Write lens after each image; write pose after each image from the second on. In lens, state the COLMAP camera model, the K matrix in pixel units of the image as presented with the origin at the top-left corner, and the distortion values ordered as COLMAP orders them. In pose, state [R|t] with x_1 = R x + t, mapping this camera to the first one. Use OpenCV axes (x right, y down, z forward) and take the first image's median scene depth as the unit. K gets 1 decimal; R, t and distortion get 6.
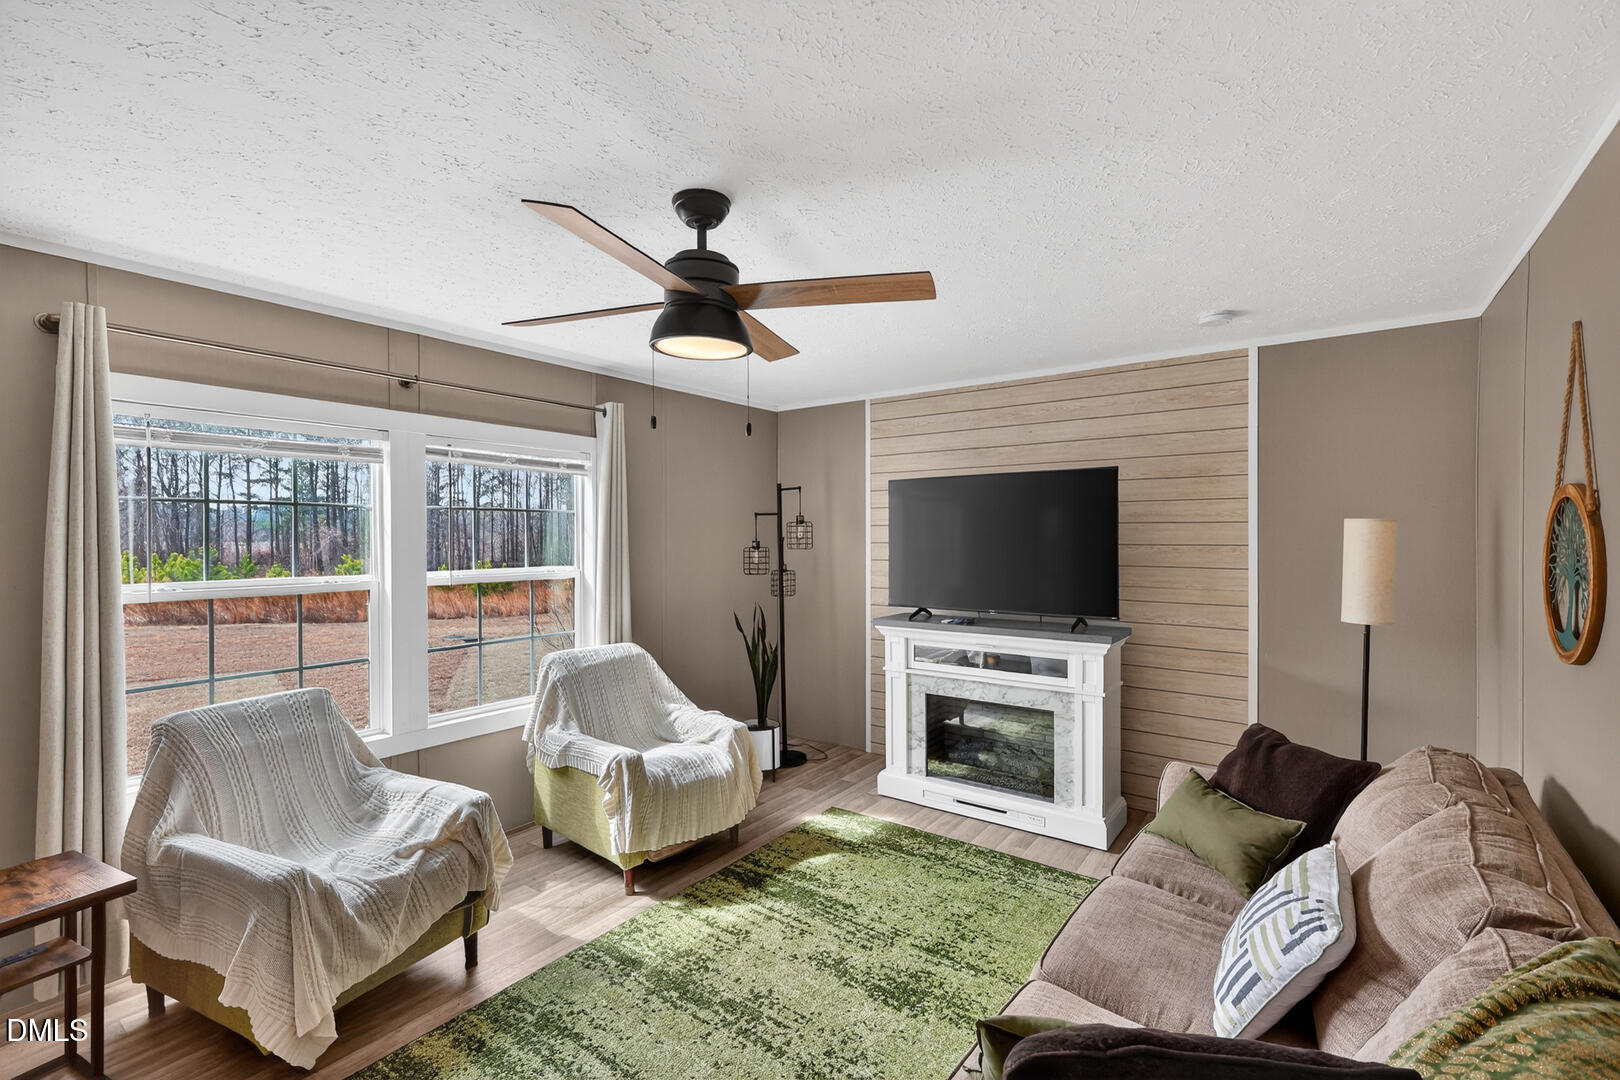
lens RADIAL K [[703.4, 0, 811.7], [0, 703.4, 538.1], [0, 0, 1]] dist [0.007630, 0.001064]
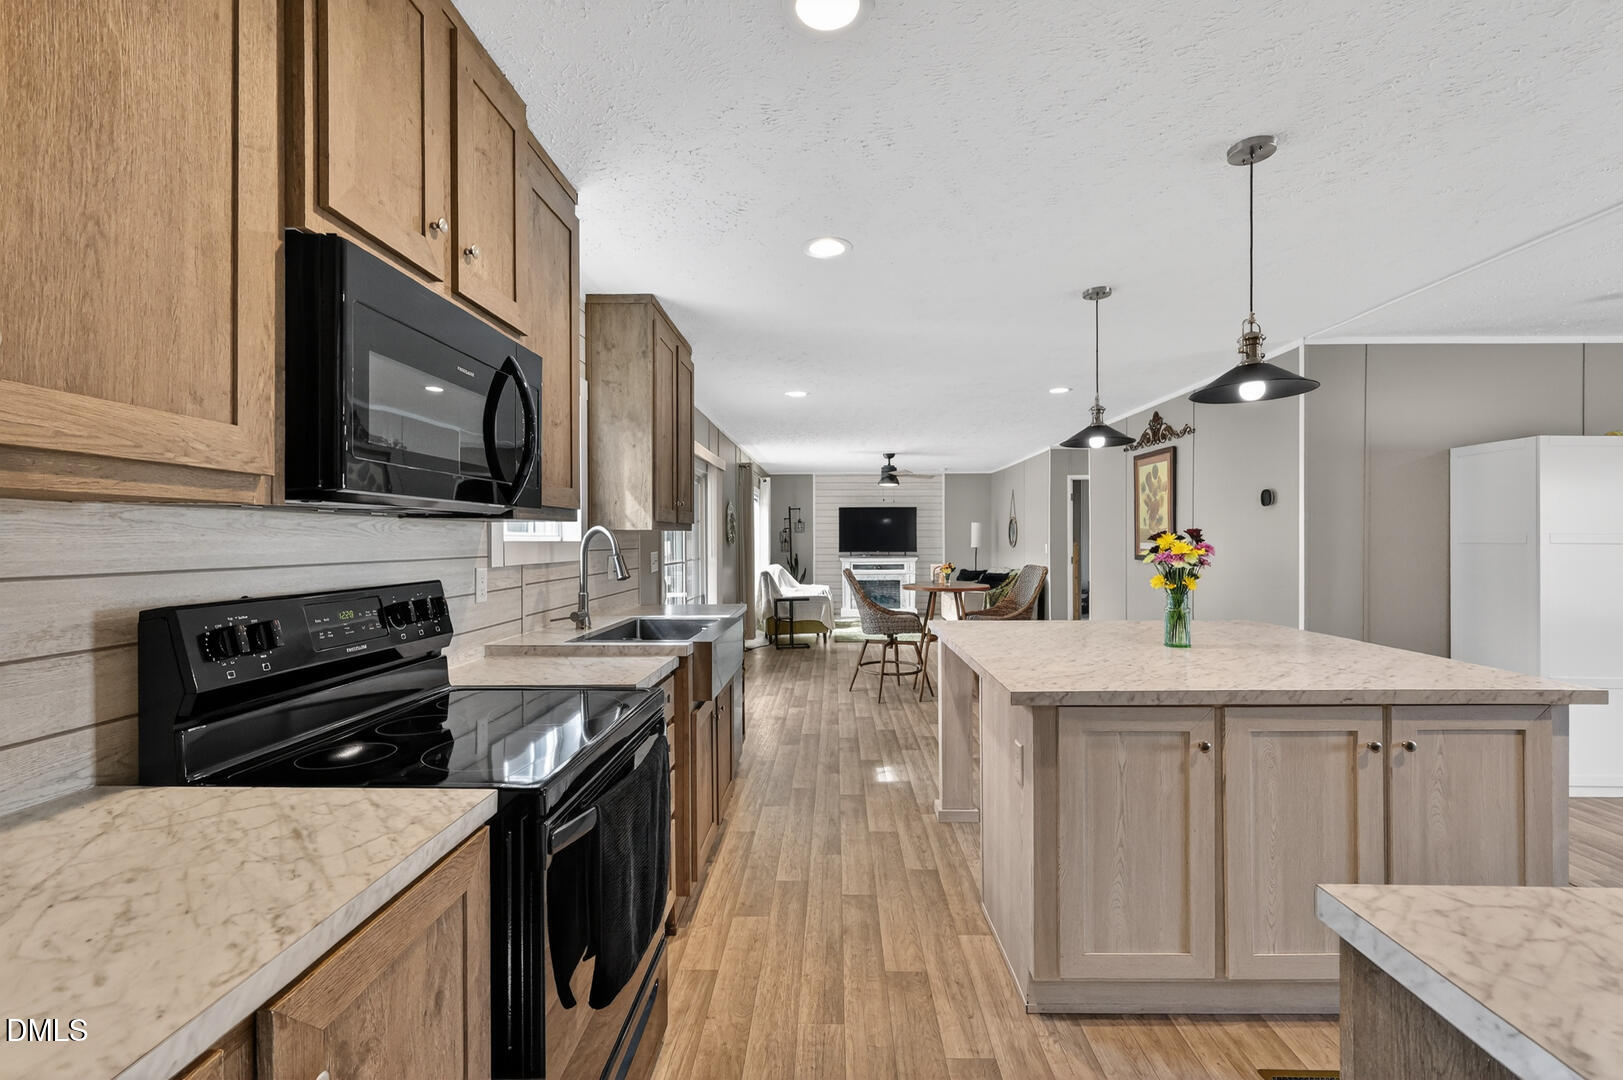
lens RADIAL K [[704.7, 0, 813.2], [0, 704.7, 538.1], [0, 0, 1]] dist [0.007630, 0.001064]
pose [[0.825075, -0.000197, 0.565024, -1.902445], [0.002195, 0.999994, -0.002857, 0.059141], [-0.565019, 0.003597, 0.825070, -1.533157]]
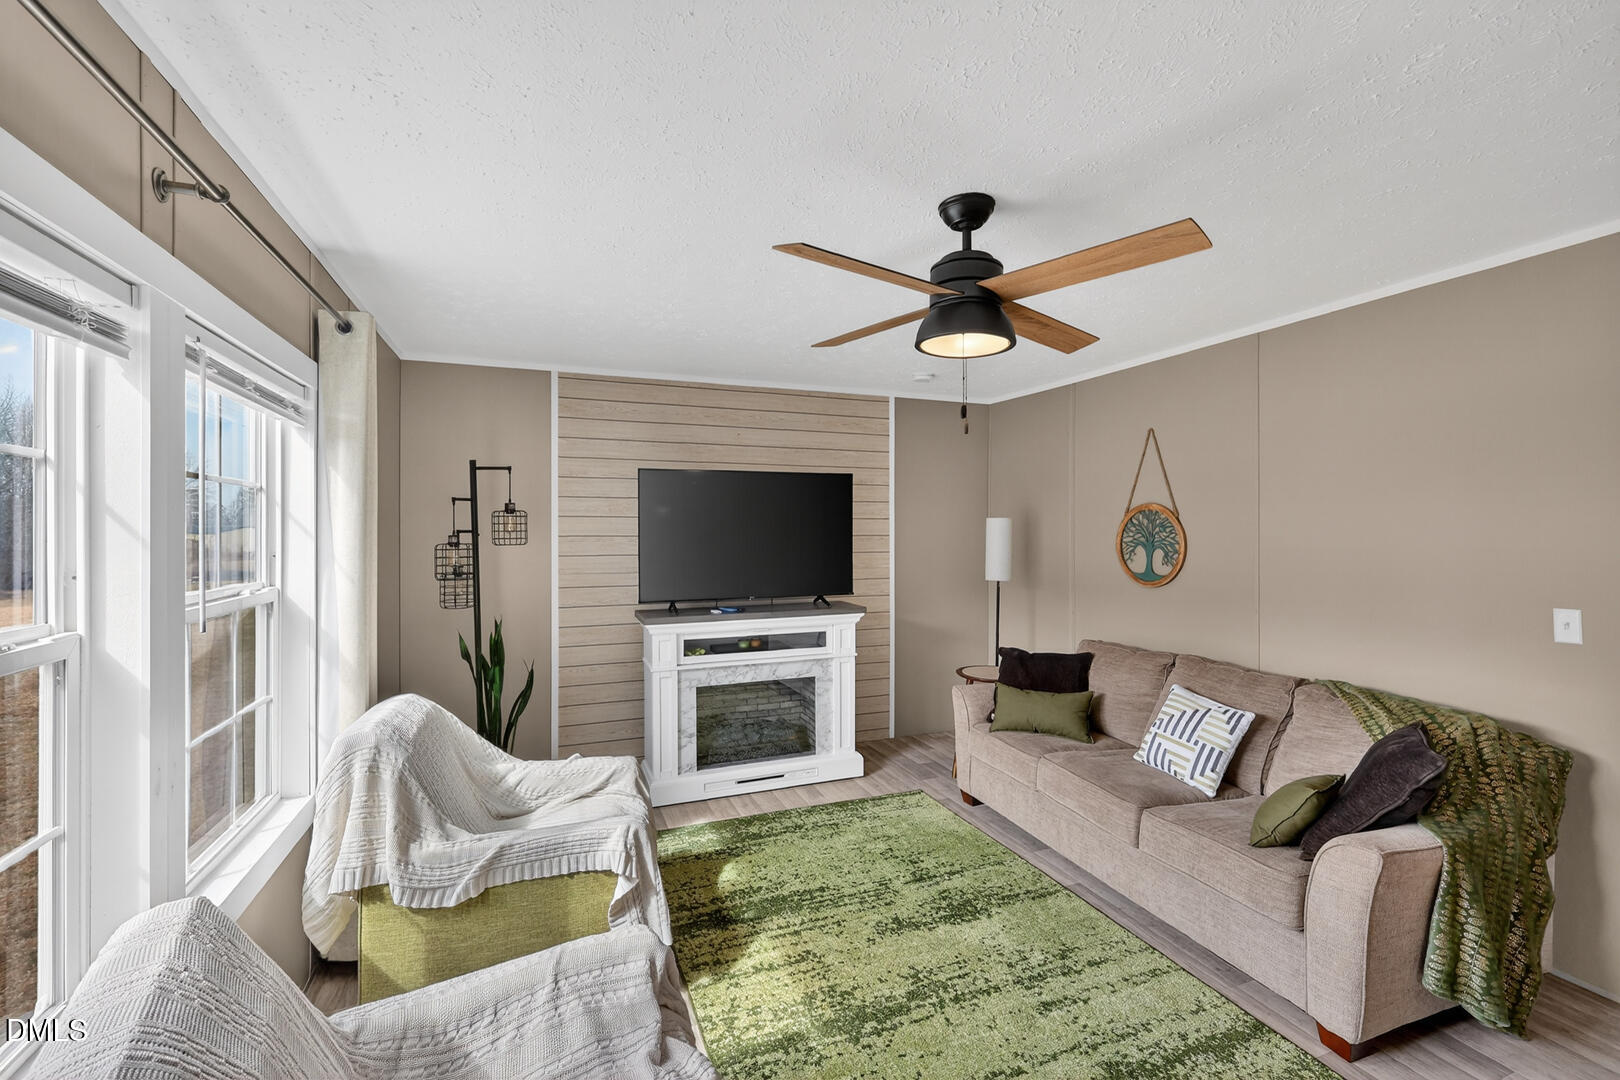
lens RADIAL K [[706.1, 0, 806.7], [0, 706.1, 530.1], [0, 0, 1]] dist [0.003313, 0.000217]
pose [[0.532984, 0.000126, 0.846125, -0.679009], [0.004340, 0.999986, -0.002882, 0.003143], [-0.846114, 0.005208, 0.532976, 0.384914]]
